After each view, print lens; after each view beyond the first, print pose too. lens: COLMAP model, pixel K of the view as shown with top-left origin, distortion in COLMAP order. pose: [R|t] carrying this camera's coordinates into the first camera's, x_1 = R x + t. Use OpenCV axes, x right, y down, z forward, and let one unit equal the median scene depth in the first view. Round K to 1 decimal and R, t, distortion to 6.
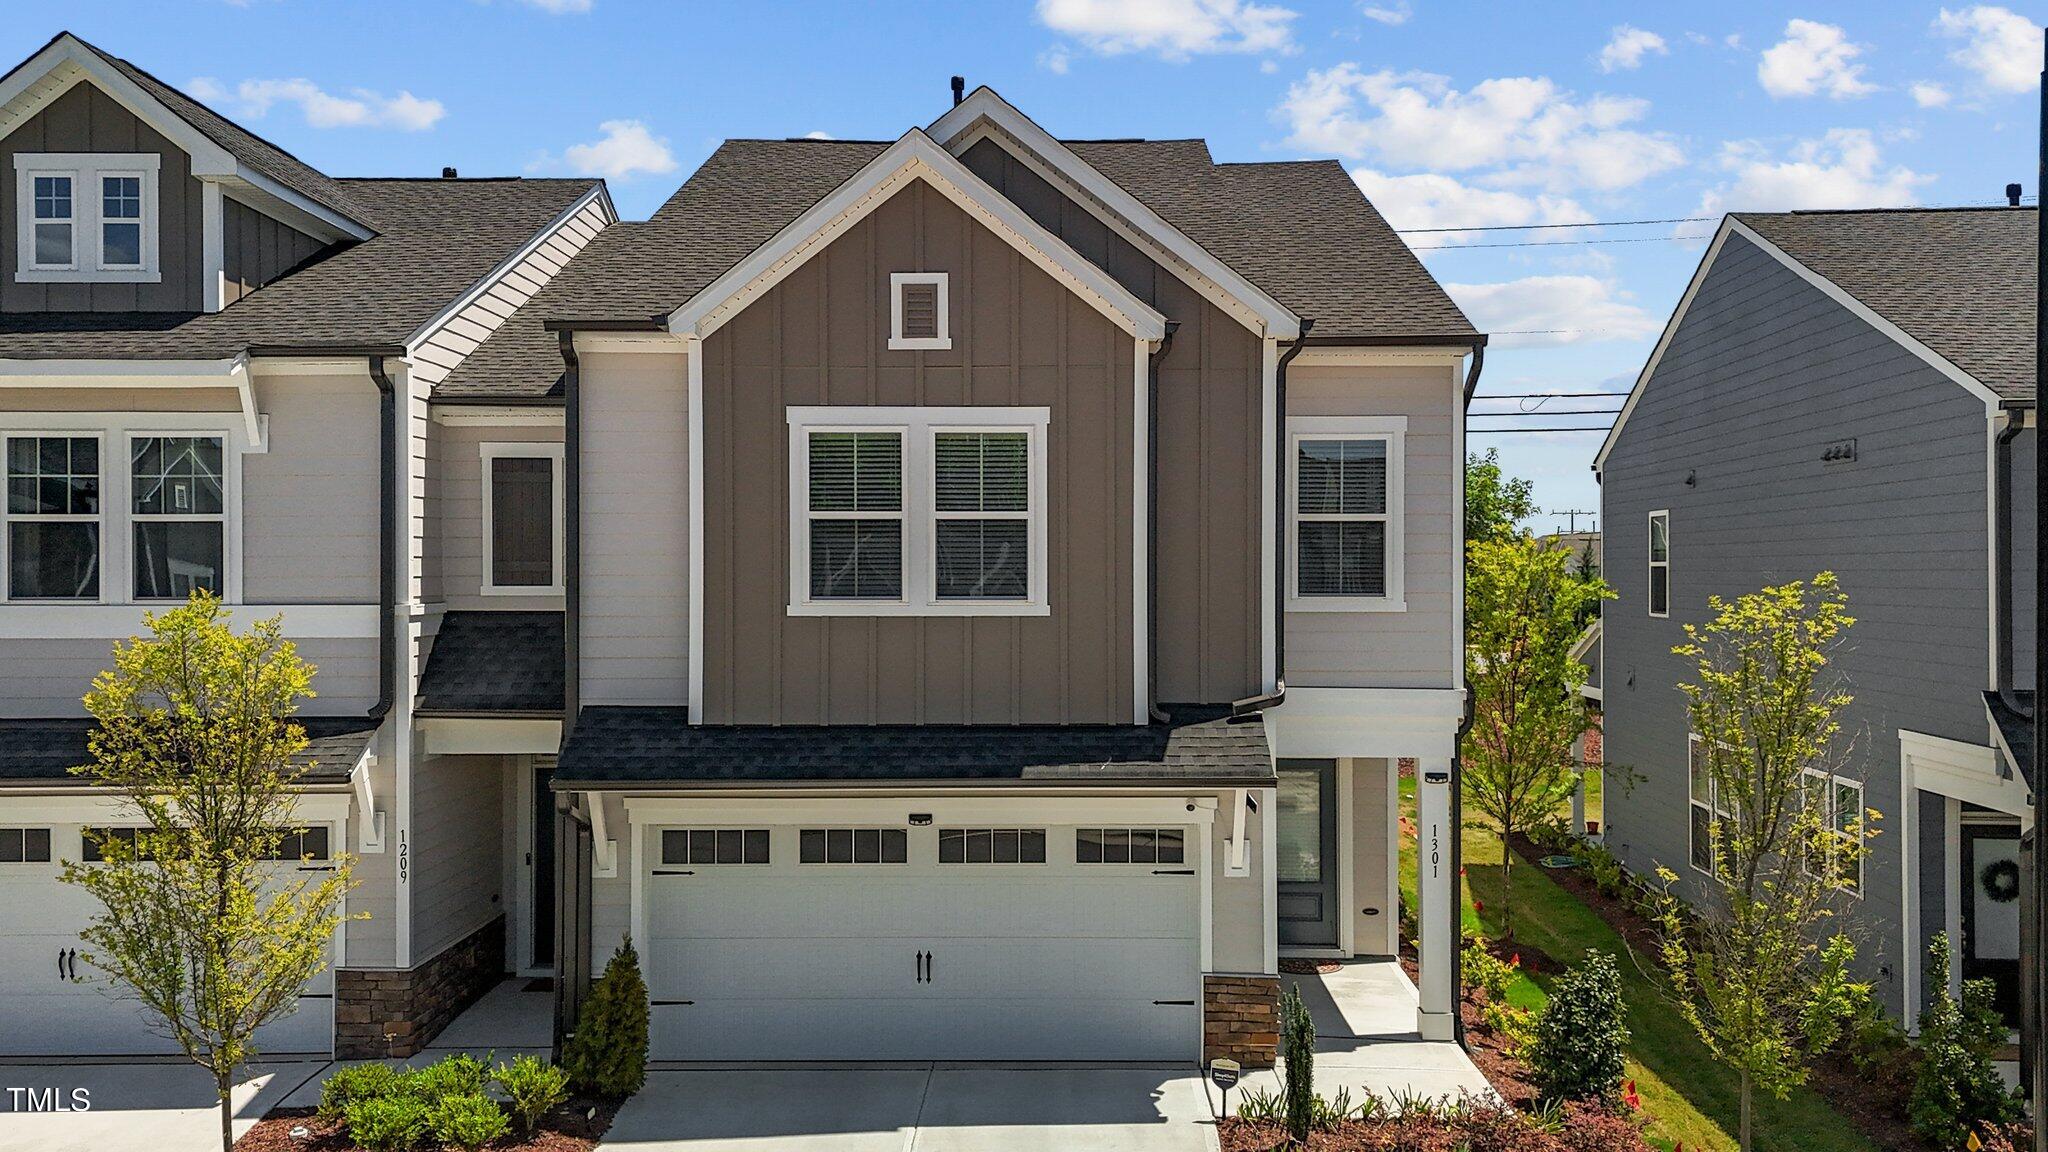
lens RADIAL K [[1791.4, 0, 1024.0], [0, 1791.4, 576.0], [0, 0, 1]] dist [0.064383, -0.004337]
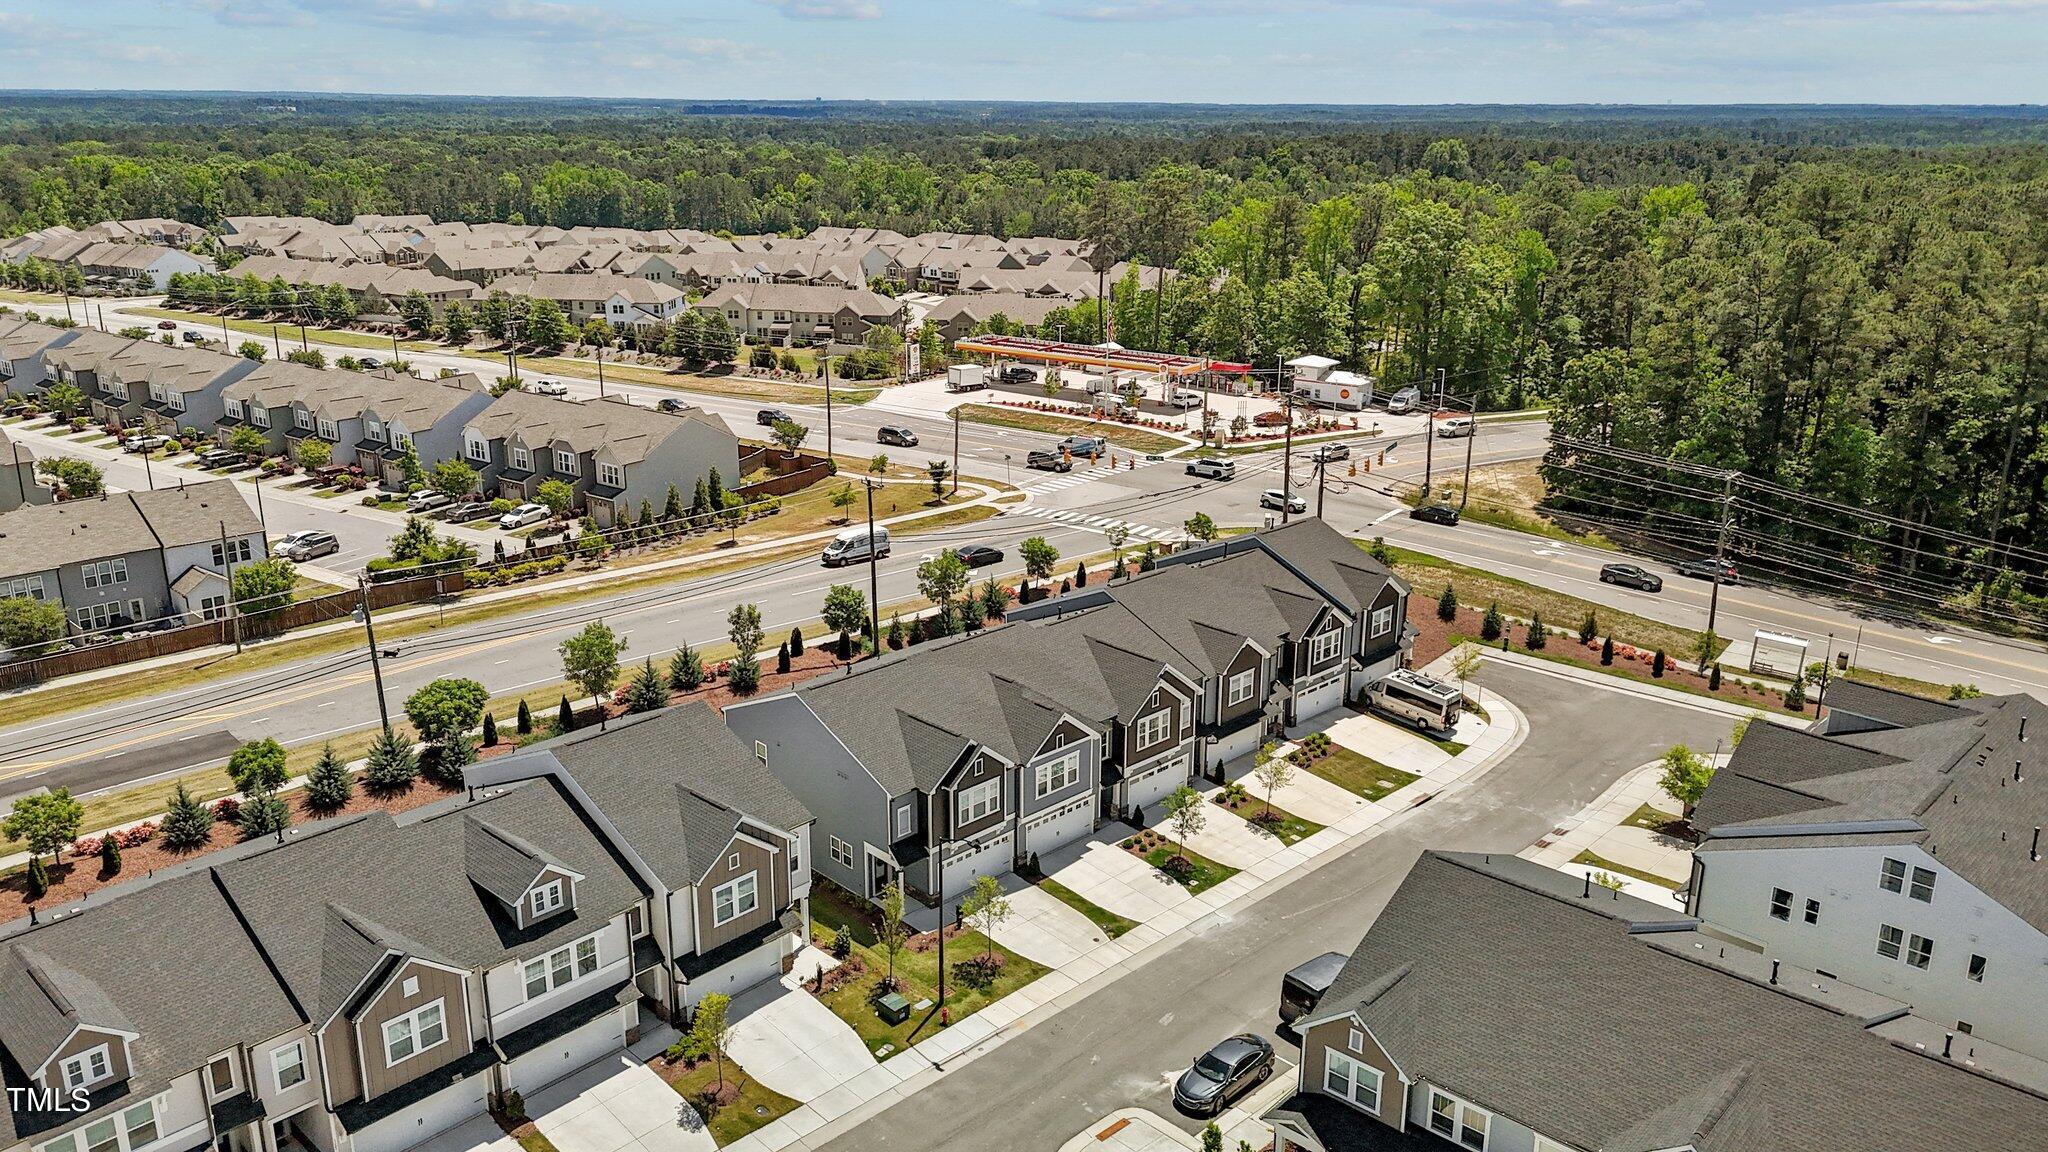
lens RADIAL K [[1505.1, 0, 1024.0], [0, 1505.1, 576.0], [0, 0, 1]] dist [0.054646, -0.003256]
pose [[0.683551, -0.221522, 0.695475, -2.187766], [-0.004815, 0.951444, 0.307785, -2.138345], [-0.729887, -0.213735, 0.649294, -2.057811]]
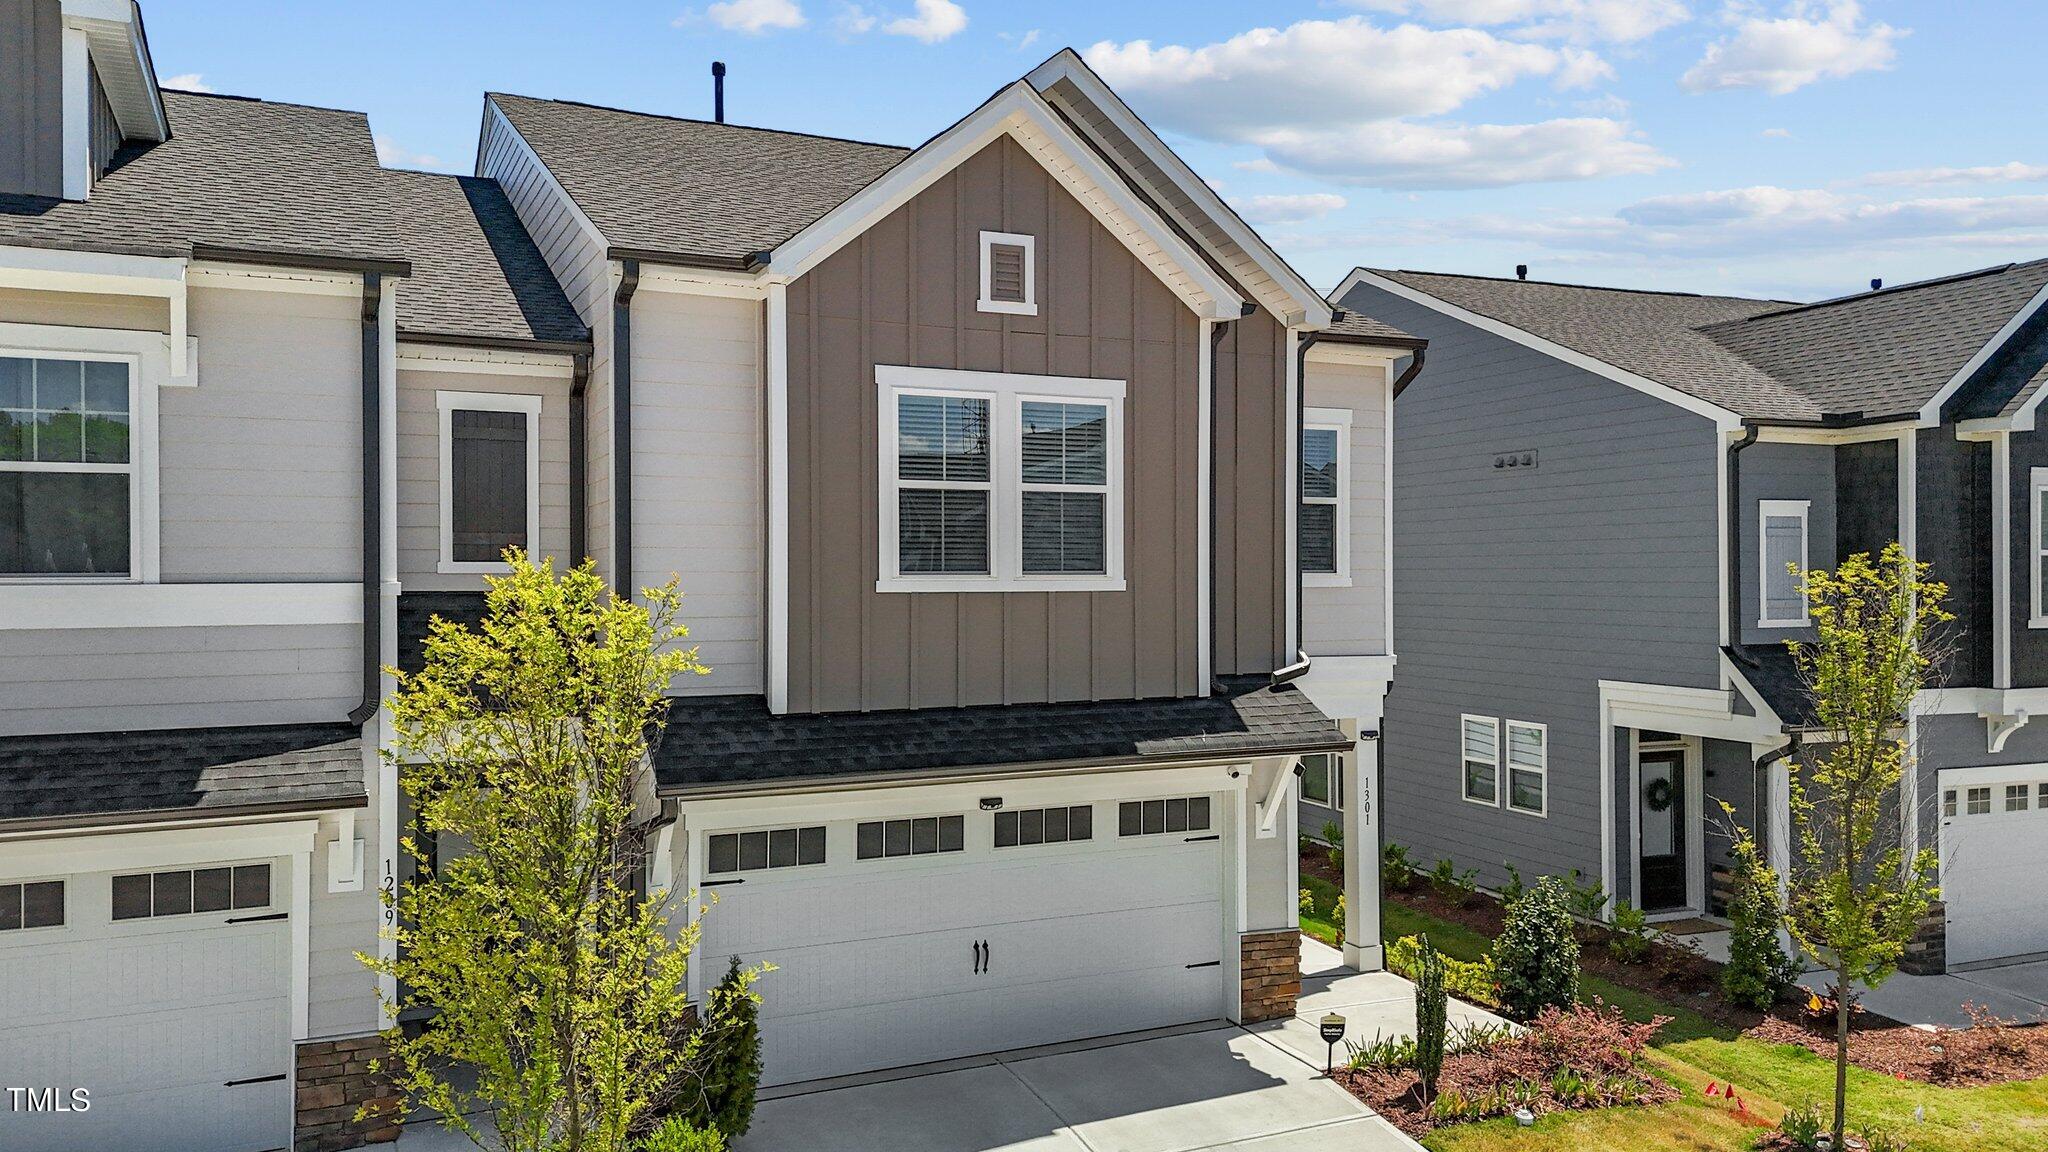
lens RADIAL K [[1505.1, 0, 1024.0], [0, 1505.1, 576.0], [0, 0, 1]] dist [0.054646, -0.003256]
pose [[0.901211, -0.001887, 0.433377, -0.398393], [0.002826, 0.999995, -0.001523, 0.015242], [-0.433372, 0.002598, 0.901211, 0.269217]]
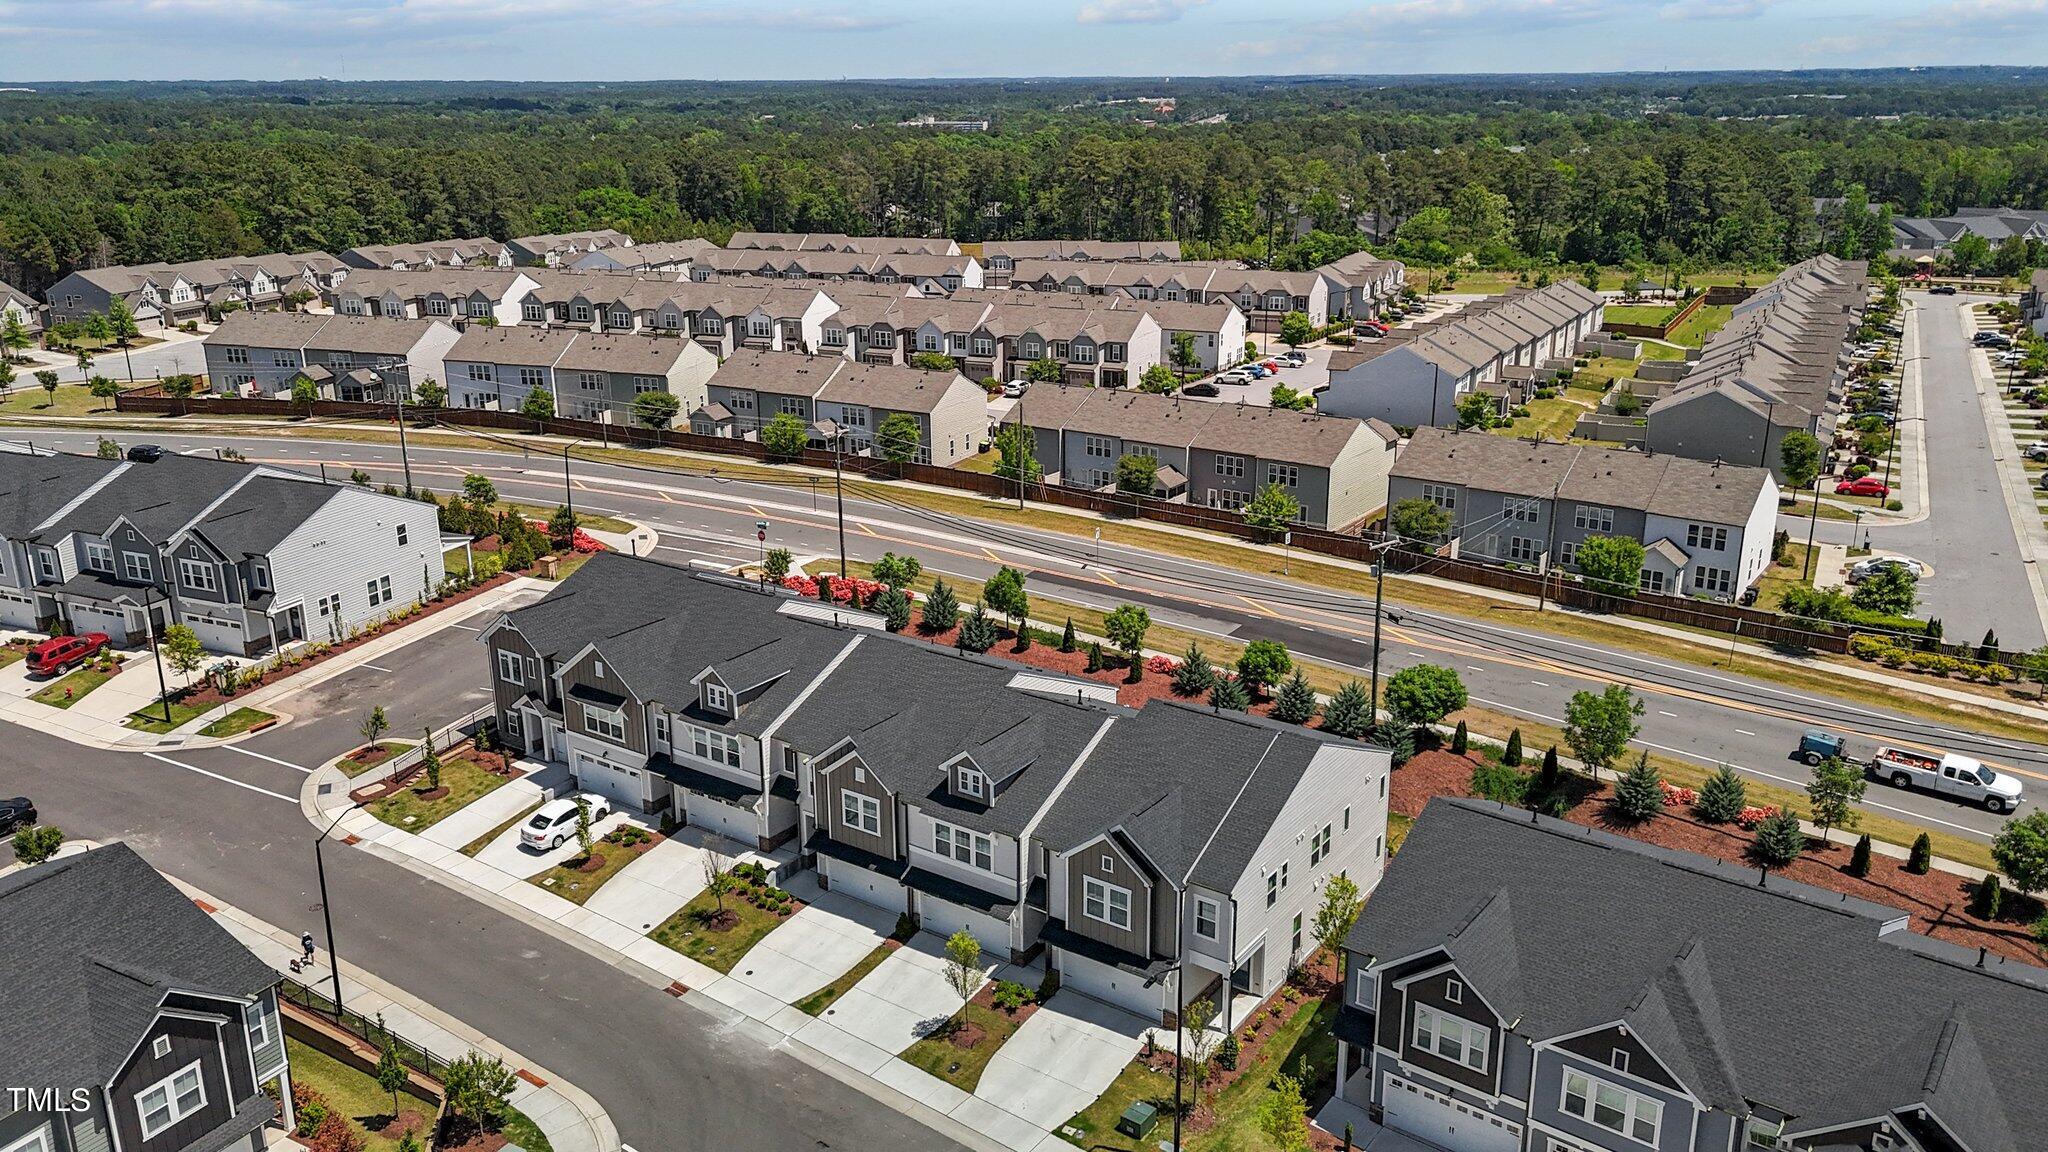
lens RADIAL K [[1505.1, 0, 1024.0], [0, 1505.1, 576.0], [0, 0, 1]] dist [0.054646, -0.003256]
pose [[0.824654, 0.163541, -0.541479, 1.734821], [0.012272, 0.951892, 0.306187, -2.033067], [0.565504, -0.259143, 0.782975, -1.954949]]
